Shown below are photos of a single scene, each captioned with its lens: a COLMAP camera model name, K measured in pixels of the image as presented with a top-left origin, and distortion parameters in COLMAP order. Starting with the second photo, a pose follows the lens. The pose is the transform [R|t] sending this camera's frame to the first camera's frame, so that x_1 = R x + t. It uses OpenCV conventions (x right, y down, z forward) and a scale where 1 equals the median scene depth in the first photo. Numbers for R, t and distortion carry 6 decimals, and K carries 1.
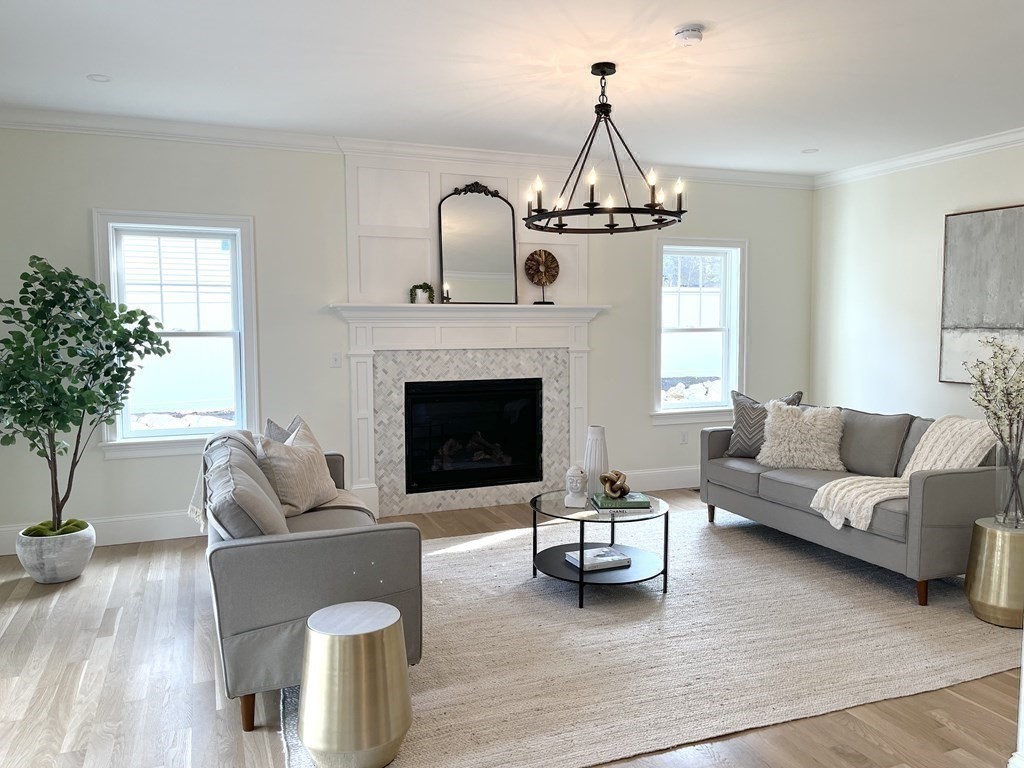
lens RADIAL K [[769.5, 0, 510.6], [0, 769.5, 381.8], [0, 0, 1]] dist [0.050465, -0.075183]
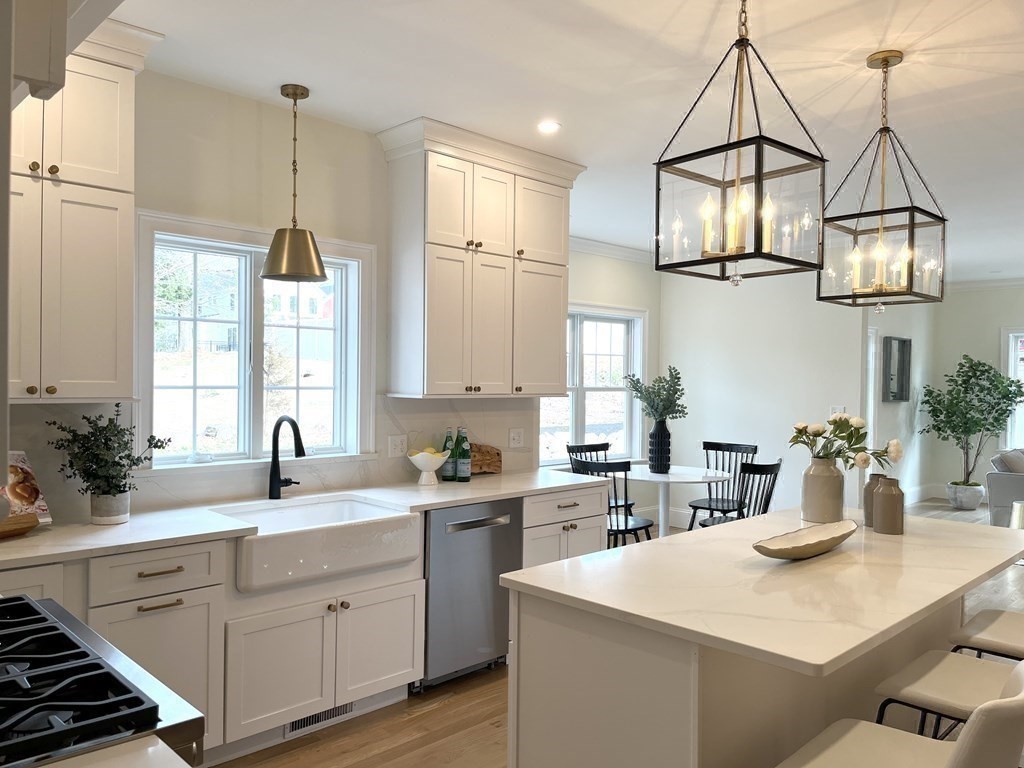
lens RADIAL K [[769.5, 0, 516.6], [0, 769.5, 388.5], [0, 0, 1]] dist [0.050465, -0.075183]
pose [[0.377309, 0.023197, -0.925797, 0.740760], [-0.085103, 0.996325, -0.009720, 0.046597], [0.922169, 0.082456, 0.377896, -0.773110]]
